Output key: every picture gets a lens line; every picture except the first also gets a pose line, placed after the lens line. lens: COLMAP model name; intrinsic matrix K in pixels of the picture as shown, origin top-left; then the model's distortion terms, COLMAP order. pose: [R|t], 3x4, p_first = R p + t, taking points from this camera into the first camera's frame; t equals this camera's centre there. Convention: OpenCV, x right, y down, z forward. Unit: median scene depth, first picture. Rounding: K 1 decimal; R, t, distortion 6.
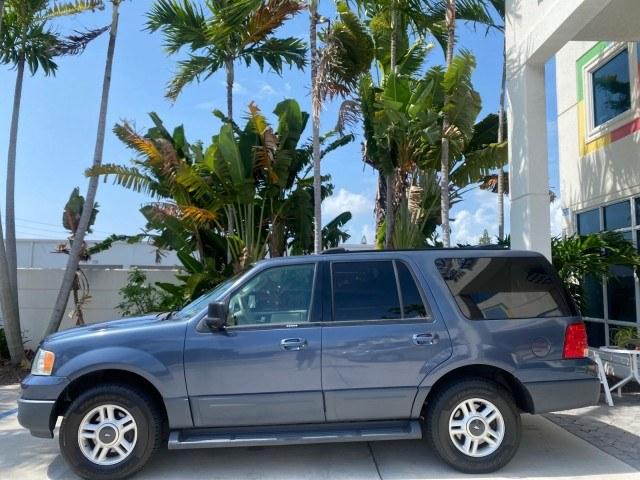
lens RADIAL K [[491.8, 0, 320.0], [0, 491.8, 240.0], [0, 0, 1]] dist [0.009945, -0.006609]
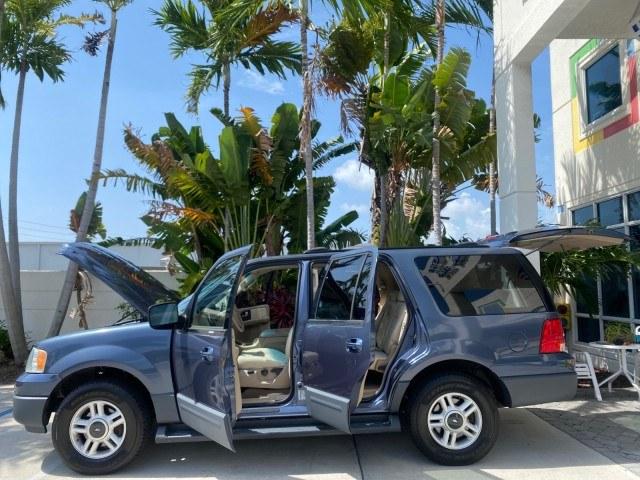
lens RADIAL K [[491.8, 0, 320.0], [0, 491.8, 240.0], [0, 0, 1]] dist [0.009945, -0.006609]
pose [[0.999765, -0.011732, -0.018212, 0.048773], [0.011761, 0.999930, 0.001460, -0.001057], [0.018194, -0.001674, 0.999833, -0.024984]]
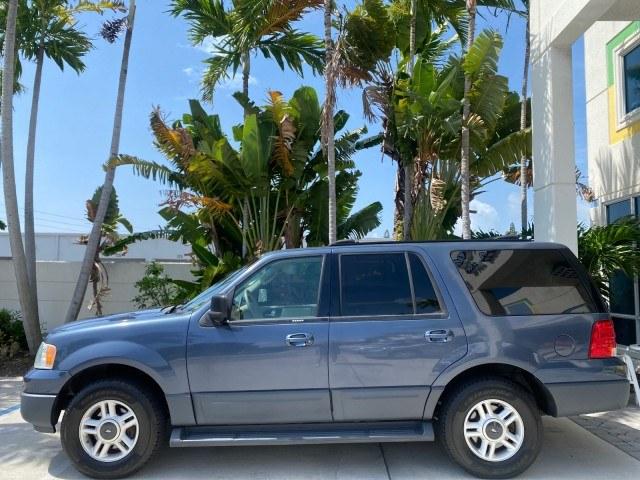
lens RADIAL K [[489.2, 0, 320.0], [0, 489.2, 240.0], [0, 0, 1]] dist [0.006252, -0.002877]
pose [[0.998777, -0.000292, -0.049450, 0.027064], [0.000889, 0.999927, 0.012057, 0.004985], [0.049443, -0.012087, 0.998704, 0.044993]]
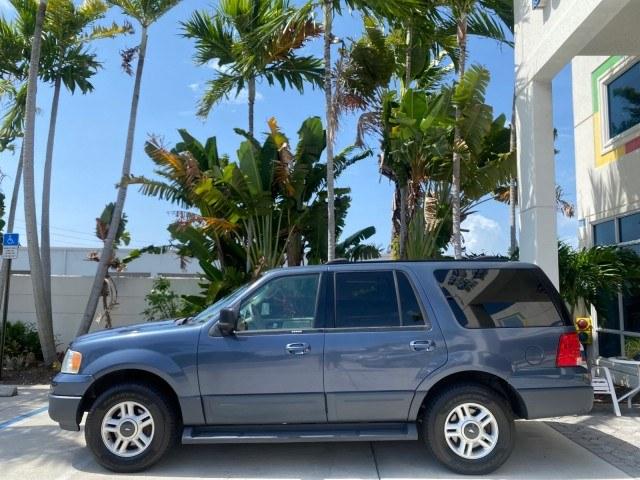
lens RADIAL K [[493.5, 0, 320.0], [0, 493.5, 240.0], [0, 0, 1]] dist [0.003949, -0.000599]
pose [[0.998463, 0.002771, -0.055361, 0.043182], [-0.003711, 0.999851, -0.016881, -0.006046], [0.055306, 0.017061, 0.998324, -0.061458]]
